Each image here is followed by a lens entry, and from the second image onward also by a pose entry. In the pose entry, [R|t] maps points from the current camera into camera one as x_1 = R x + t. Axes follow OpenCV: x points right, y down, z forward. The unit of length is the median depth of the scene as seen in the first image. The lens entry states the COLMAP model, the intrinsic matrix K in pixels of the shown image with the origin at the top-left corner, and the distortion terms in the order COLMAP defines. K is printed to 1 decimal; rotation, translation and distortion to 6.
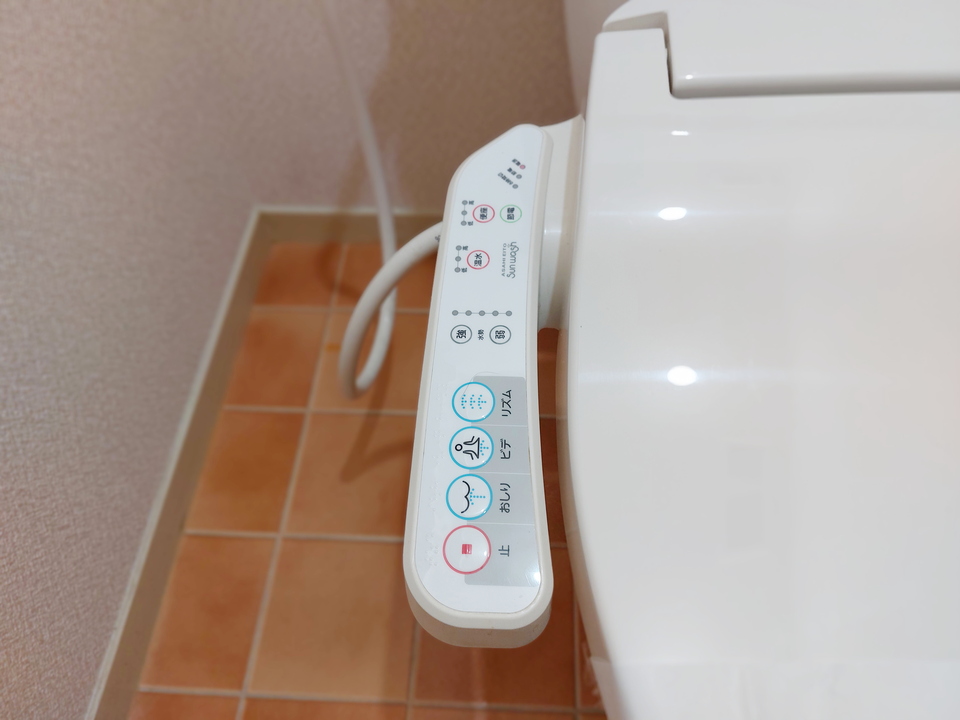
lens RADIAL K [[673.6, 0, 480.7], [0, 673.6, 357.2], [0, 0, 1]] dist [0.039592, 0.000085]
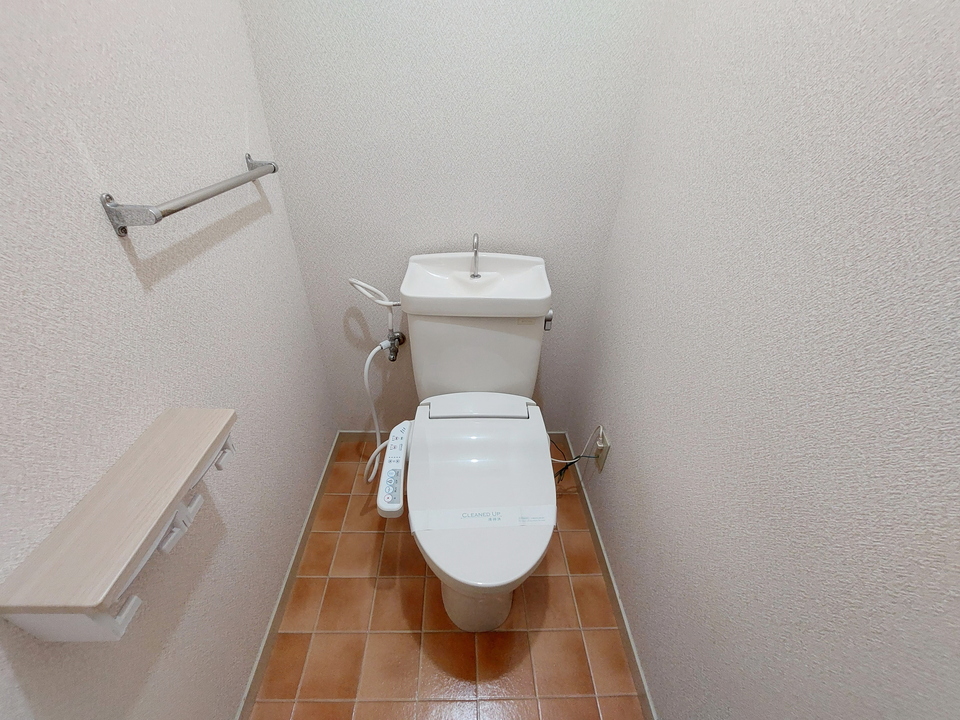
lens RADIAL K [[387.9, 0, 471.8], [0, 387.9, 359.2], [0, 0, 1]] dist [-0.000391, 0.000013]
pose [[0.995894, 0.003230, 0.090466, 0.201638], [0.028478, 0.937442, -0.346975, 0.175954], [-0.085927, 0.348126, 0.933501, -1.341278]]
